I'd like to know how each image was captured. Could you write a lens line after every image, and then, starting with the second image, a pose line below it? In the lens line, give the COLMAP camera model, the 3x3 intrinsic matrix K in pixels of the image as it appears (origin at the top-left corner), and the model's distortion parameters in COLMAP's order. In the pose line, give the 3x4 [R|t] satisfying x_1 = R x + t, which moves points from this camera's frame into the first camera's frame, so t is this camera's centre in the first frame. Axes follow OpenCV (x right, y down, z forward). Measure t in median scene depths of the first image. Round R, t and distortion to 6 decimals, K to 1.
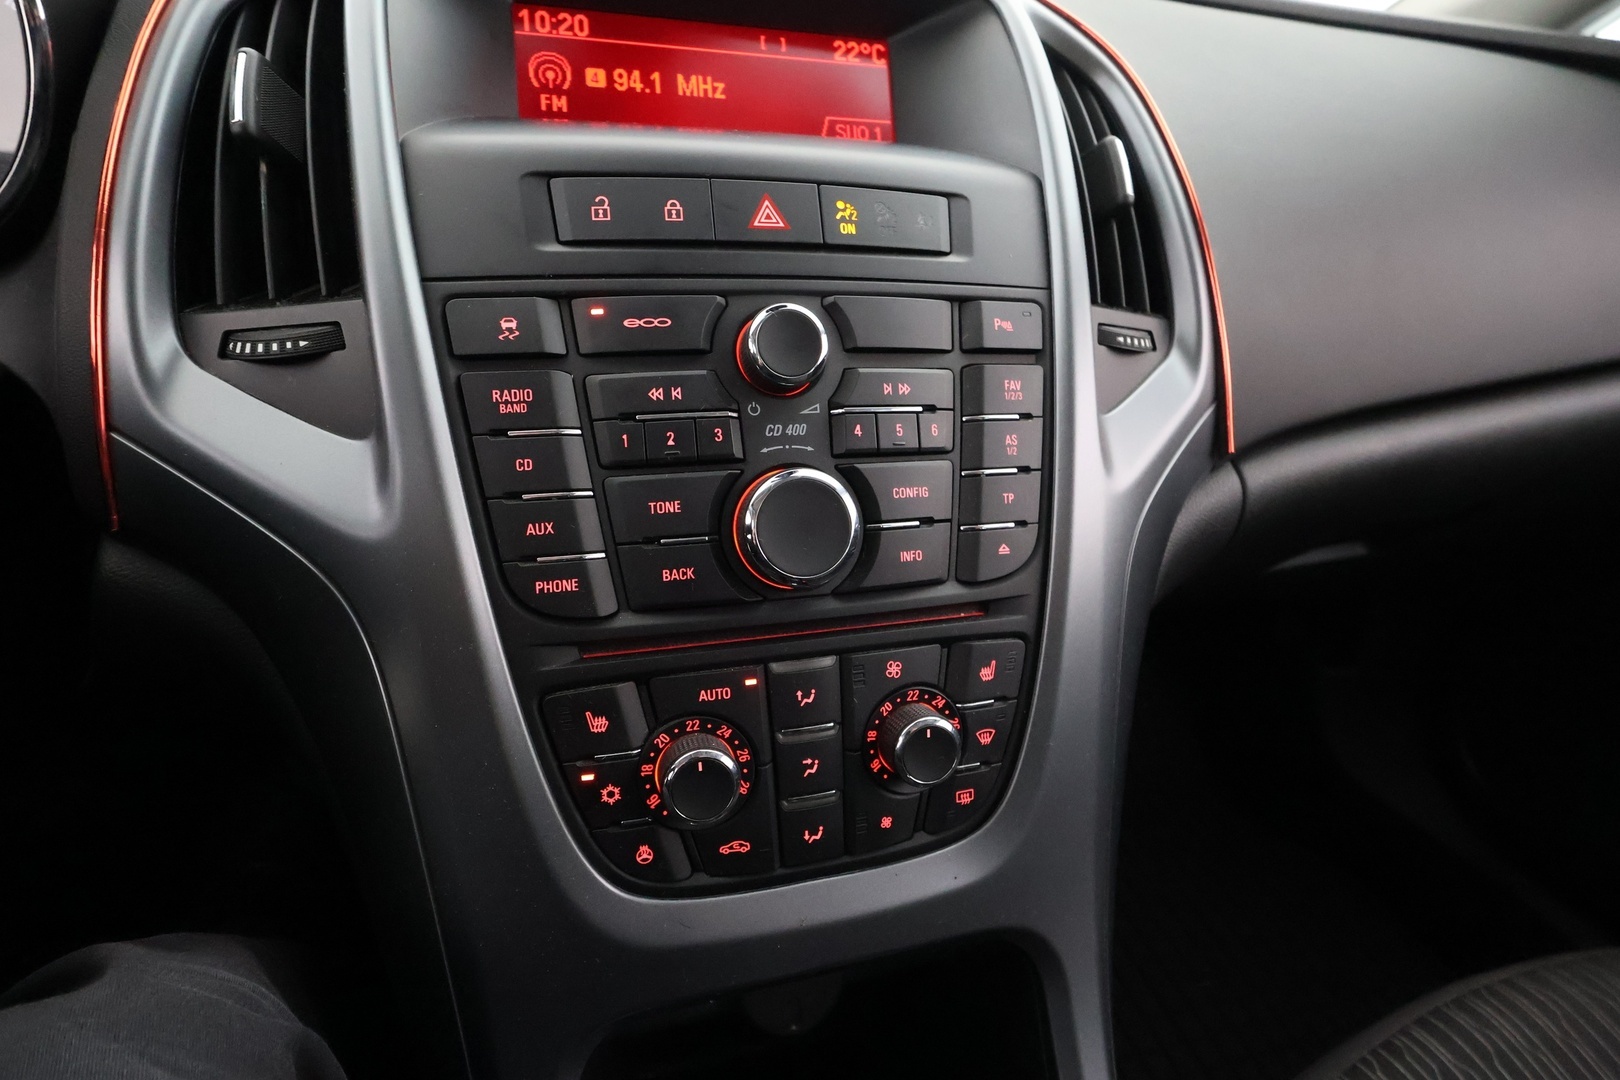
lens RADIAL K [[795.7, 0, 811.9], [0, 795.7, 544.0], [0, 0, 1]] dist [0.010513, -0.000808]
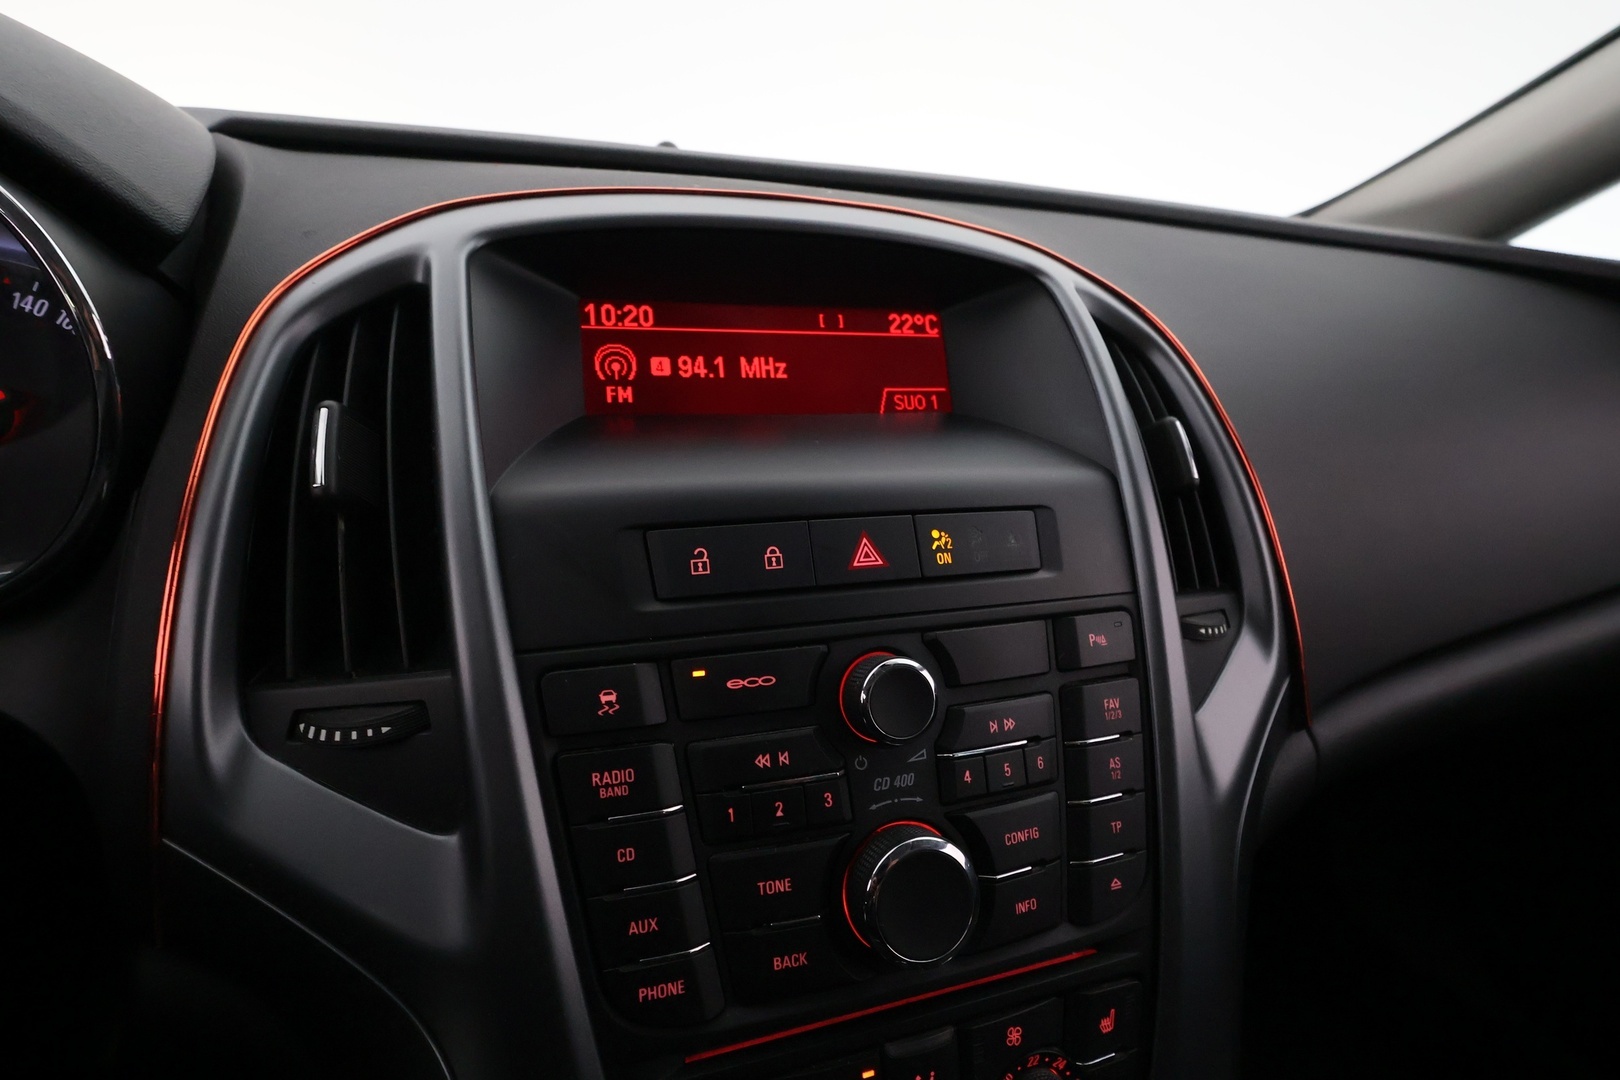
lens RADIAL K [[795.7, 0, 809.9], [0, 795.7, 535.5], [0, 0, 1]] dist [0.010513, -0.000808]
pose [[0.998570, -0.017740, 0.050433, -0.168669], [0.022550, 0.995081, -0.096460, -0.333557], [-0.048474, 0.097459, 0.994058, 0.032841]]
